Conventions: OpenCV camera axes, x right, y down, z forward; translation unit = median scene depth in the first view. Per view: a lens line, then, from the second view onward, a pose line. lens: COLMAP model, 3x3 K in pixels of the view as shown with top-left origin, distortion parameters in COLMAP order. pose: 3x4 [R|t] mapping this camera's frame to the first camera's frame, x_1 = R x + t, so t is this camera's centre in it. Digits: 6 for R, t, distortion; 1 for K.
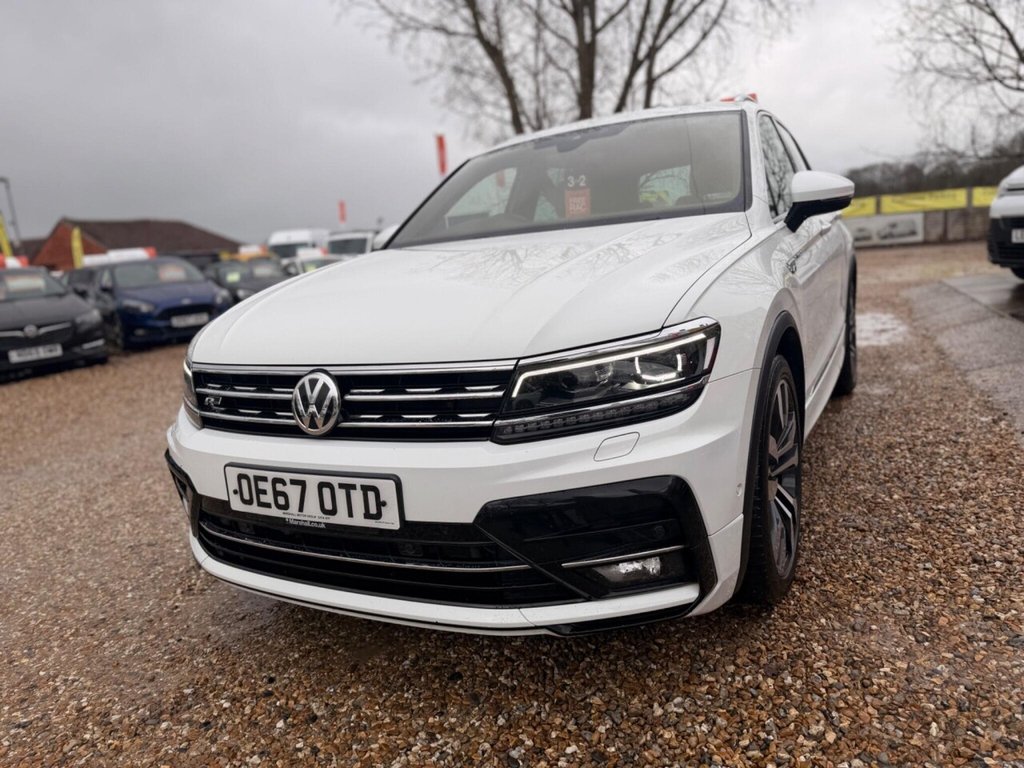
lens RADIAL K [[715.6, 0, 512.6], [0, 715.6, 386.5], [0, 0, 1]] dist [0.032260, -0.041647]
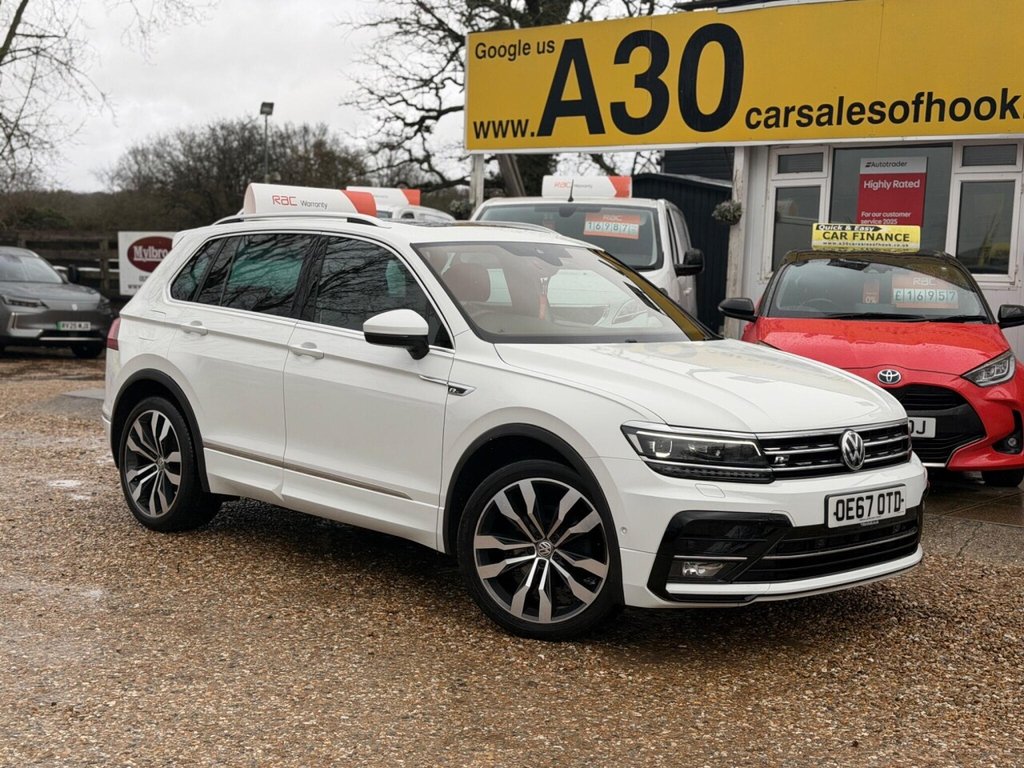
lens RADIAL K [[1431.1, 0, 505.6], [0, 1431.1, 388.4], [0, 0, 1]] dist [0.116315, 0.000000]
pose [[0.303892, 0.028248, 0.952288, -3.501084], [0.124062, 0.989876, -0.068953, 0.012130], [-0.944594, 0.139097, 0.297311, 0.739556]]
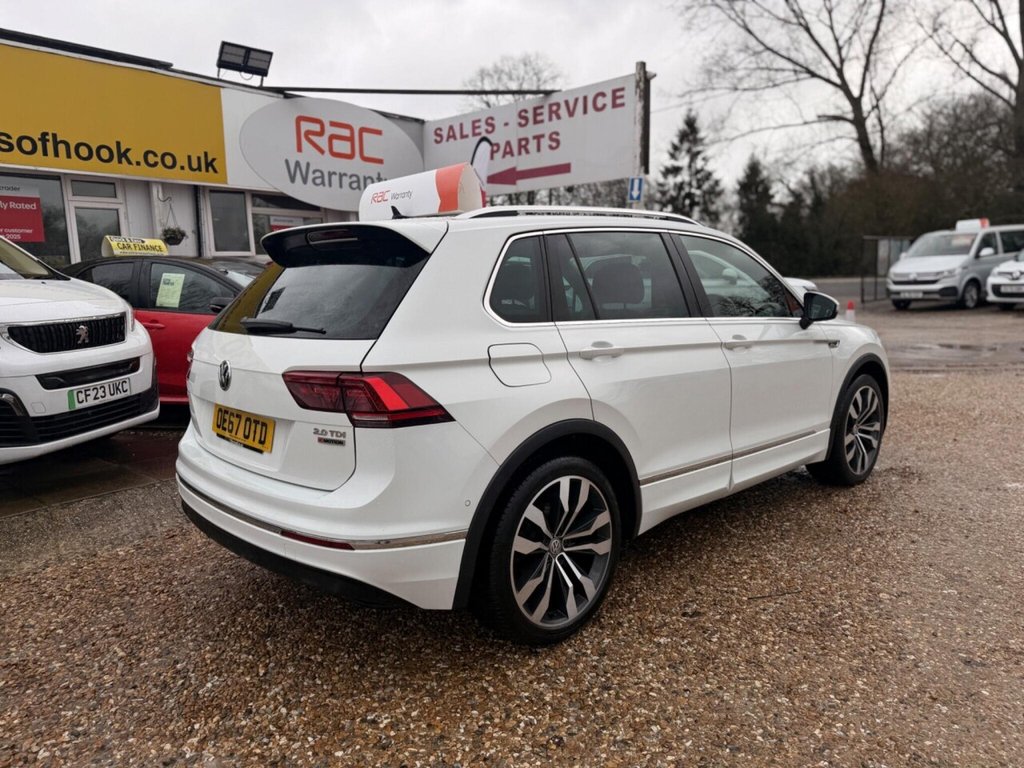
lens RADIAL K [[715.6, 0, 515.3], [0, 715.6, 374.3], [0, 0, 1]] dist [0.032260, -0.041647]
pose [[-0.939088, 0.079185, 0.334430, -0.202865], [0.180141, 0.942121, 0.282768, -0.990098], [-0.292682, 0.325789, -0.898999, 4.293104]]
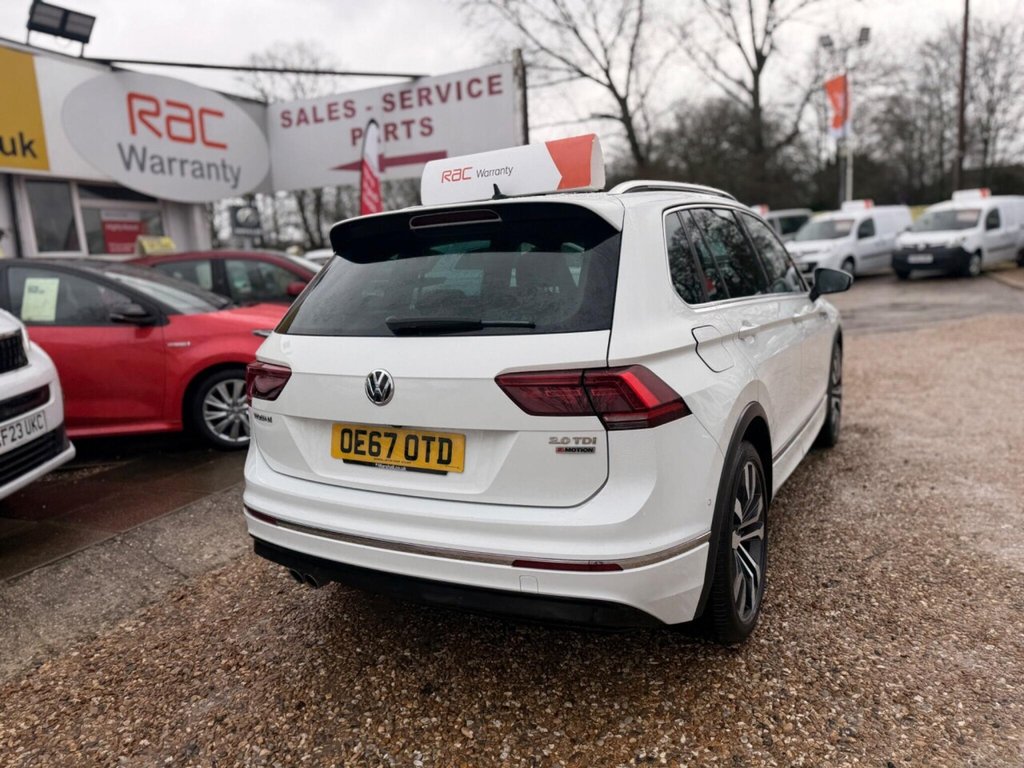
lens RADIAL K [[715.6, 0, 516.9], [0, 715.6, 371.3], [0, 0, 1]] dist [0.032260, -0.041647]
pose [[-0.986588, 0.154706, 0.052067, 0.569837], [0.163187, 0.927175, 0.337220, -1.076063], [0.003895, 0.341193, -0.939985, 4.273580]]
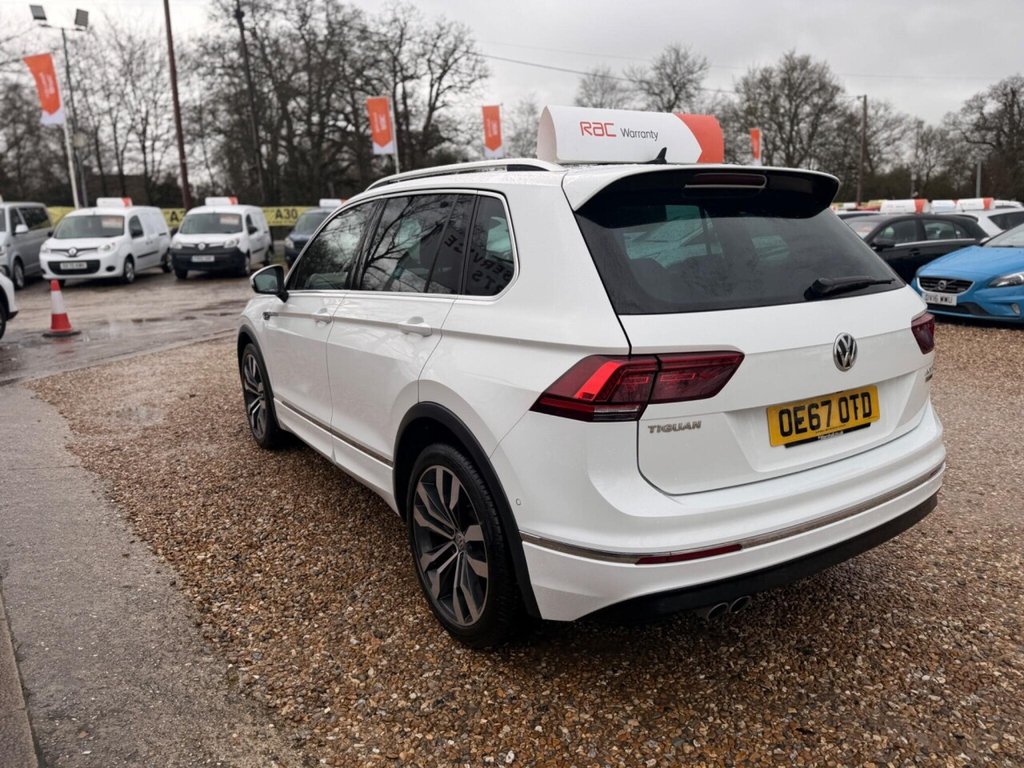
lens RADIAL K [[715.6, 0, 510.4], [0, 715.6, 388.8], [0, 0, 1]] dist [0.032260, -0.041647]
pose [[-0.493156, 0.297678, -0.817426, 2.150059], [-0.096578, 0.915091, 0.391510, -1.031487], [0.864563, 0.272021, -0.422534, 3.157046]]
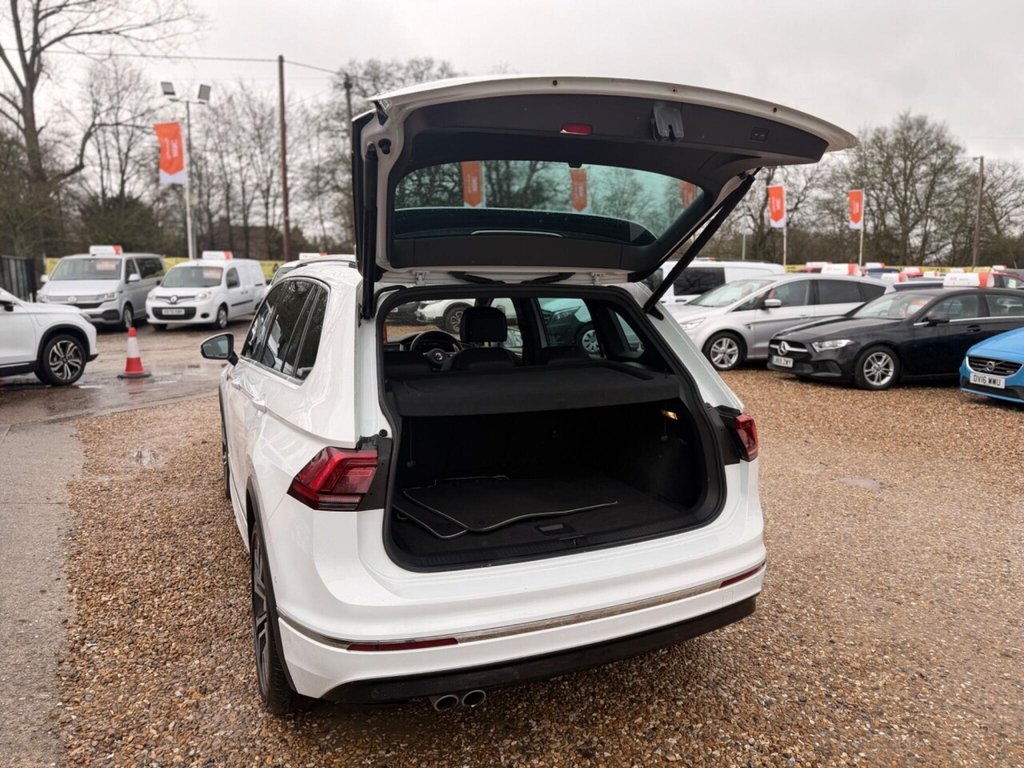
lens RADIAL K [[715.6, 0, 506.1], [0, 715.6, 382.9], [0, 0, 1]] dist [0.032260, -0.041647]
pose [[-0.620381, 0.207062, -0.756474, 1.872413], [-0.091474, 0.938835, 0.331996, -1.184200], [0.778948, 0.275162, -0.563495, 3.658751]]
